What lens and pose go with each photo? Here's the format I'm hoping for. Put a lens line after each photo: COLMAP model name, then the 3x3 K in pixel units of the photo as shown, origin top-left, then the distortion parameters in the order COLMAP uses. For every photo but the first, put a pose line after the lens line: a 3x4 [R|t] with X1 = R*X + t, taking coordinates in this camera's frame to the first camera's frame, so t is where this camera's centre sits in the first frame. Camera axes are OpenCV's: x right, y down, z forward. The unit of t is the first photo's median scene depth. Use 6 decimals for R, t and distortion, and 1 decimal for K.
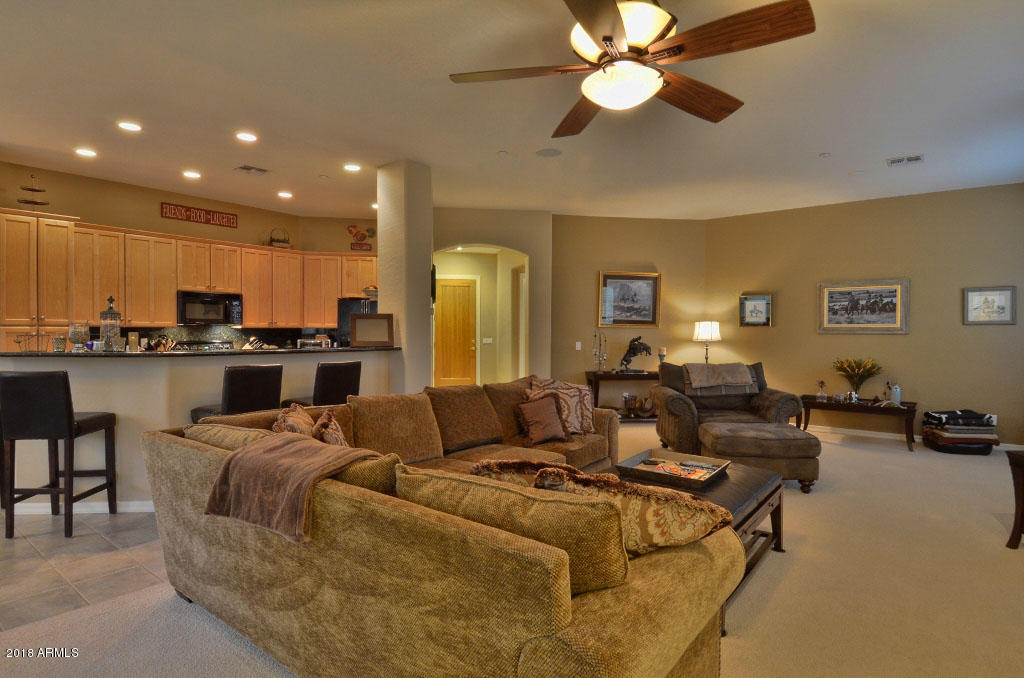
lens RADIAL K [[540.1, 0, 512.0], [0, 540.1, 339.0], [0, 0, 1]] dist [0.000365, -0.000312]
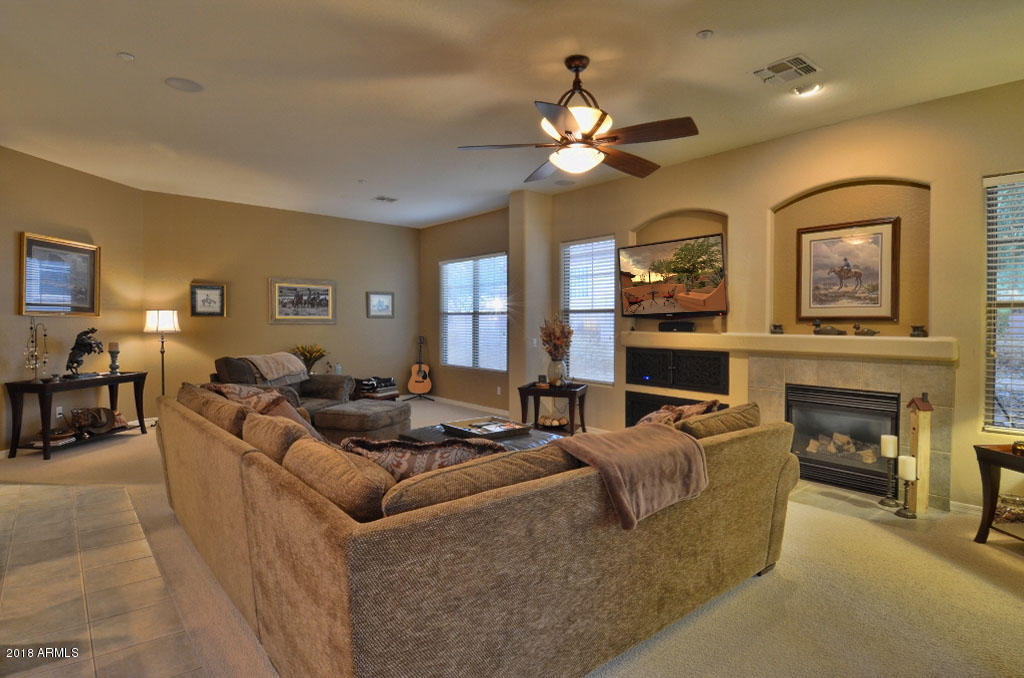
lens RADIAL K [[540.1, 0, 512.0], [0, 540.1, 339.0], [0, 0, 1]] dist [0.000365, -0.000312]
pose [[0.201679, -0.031963, 0.978930, -0.387300], [0.008424, 0.999487, 0.030899, -0.008585], [-0.979415, 0.002015, 0.201845, 0.276341]]
